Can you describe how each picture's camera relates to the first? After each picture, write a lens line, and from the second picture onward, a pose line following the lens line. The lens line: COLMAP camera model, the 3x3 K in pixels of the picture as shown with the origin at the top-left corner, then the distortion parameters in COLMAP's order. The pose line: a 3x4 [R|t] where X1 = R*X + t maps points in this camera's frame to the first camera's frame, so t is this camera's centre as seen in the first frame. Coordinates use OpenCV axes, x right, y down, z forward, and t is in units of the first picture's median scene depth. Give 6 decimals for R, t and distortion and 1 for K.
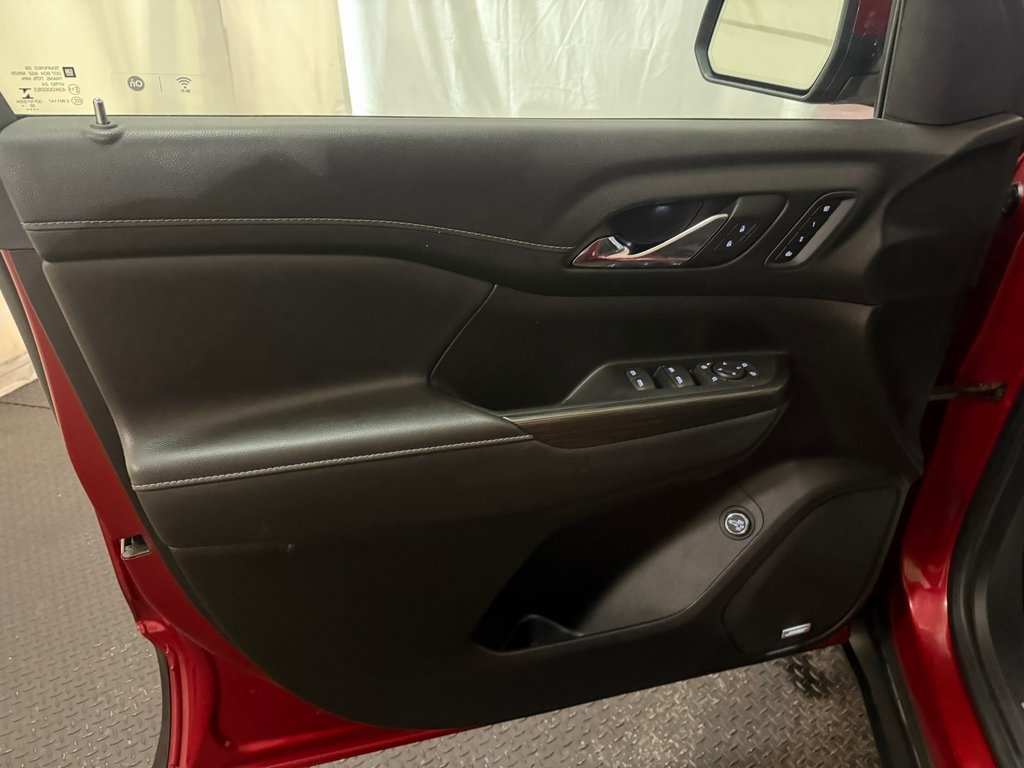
lens RADIAL K [[713.6, 0, 513.2], [0, 713.6, 372.3], [0, 0, 1]] dist [0.078929, -0.112018]
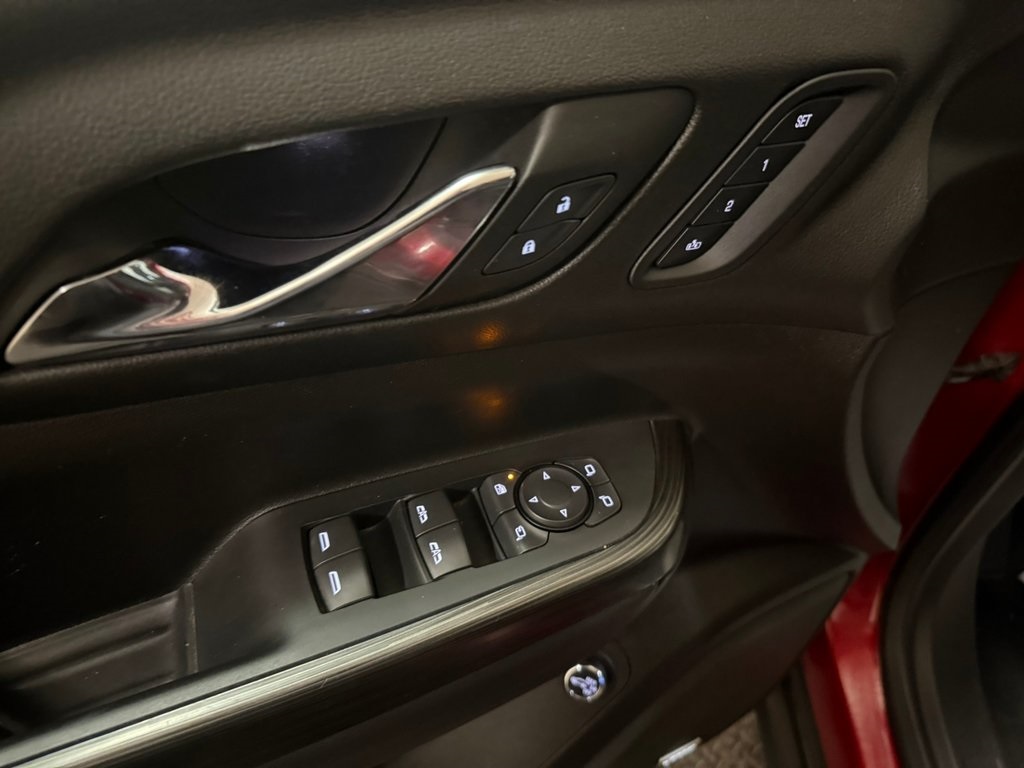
lens RADIAL K [[700.2, 0, 516.6], [0, 700.2, 374.2], [0, 0, 1]] dist [0.048974, -0.073438]
pose [[0.986418, -0.088802, 0.138178, 0.235932], [0.042875, 0.951294, 0.305289, -0.214408], [-0.158558, -0.295218, 0.942181, 0.652635]]
